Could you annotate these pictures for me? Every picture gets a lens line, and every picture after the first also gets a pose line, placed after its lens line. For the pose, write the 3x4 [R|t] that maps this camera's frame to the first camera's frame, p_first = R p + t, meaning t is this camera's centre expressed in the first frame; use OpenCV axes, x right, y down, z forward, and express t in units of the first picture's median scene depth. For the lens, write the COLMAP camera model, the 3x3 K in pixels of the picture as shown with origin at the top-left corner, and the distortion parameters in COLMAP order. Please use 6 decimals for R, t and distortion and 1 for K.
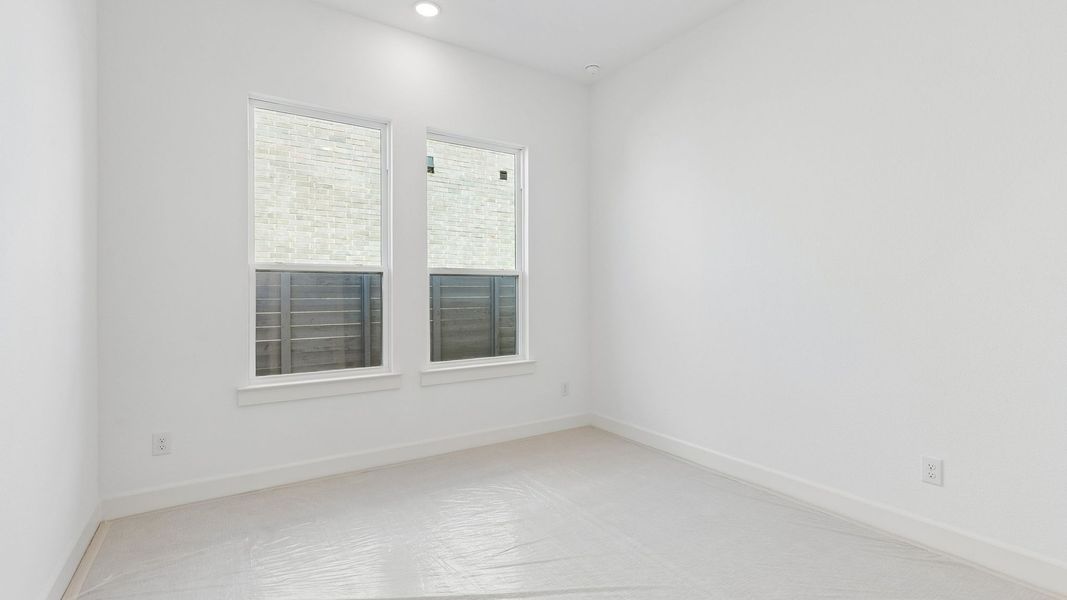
lens RADIAL K [[498.8, 0, 527.8], [0, 498.8, 293.6], [0, 0, 1]] dist [0.004437, 0.000355]
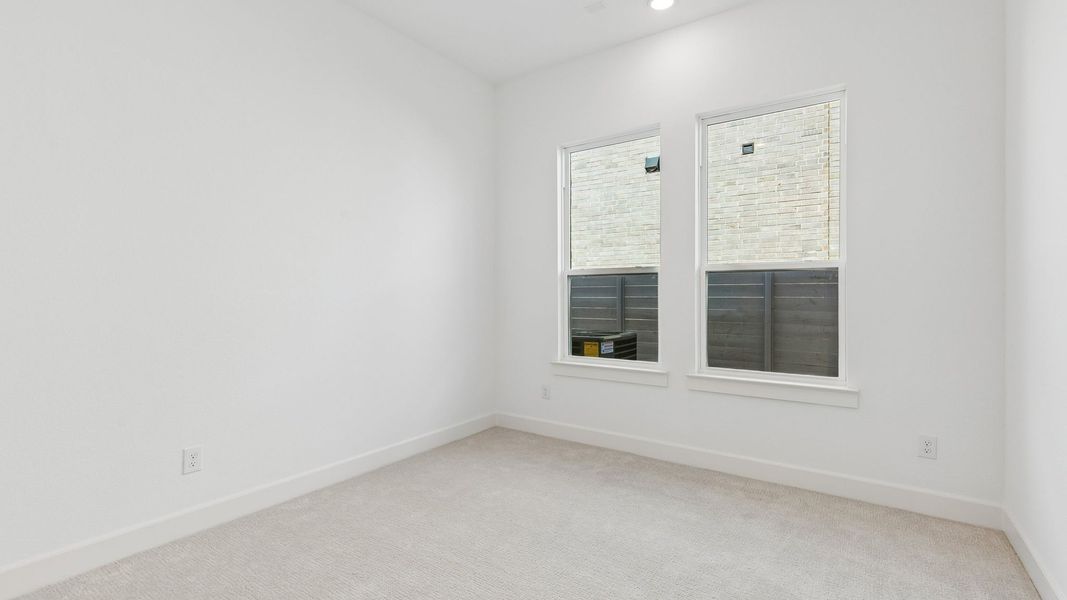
lens RADIAL K [[498.8, 0, 527.8], [0, 498.8, 293.6], [0, 0, 1]] dist [0.004437, 0.000355]
pose [[0.341859, 0.003826, -0.939743, 0.610665], [-0.000088, 0.999992, 0.004040, -0.004404], [0.939751, -0.001298, 0.341857, 0.395593]]
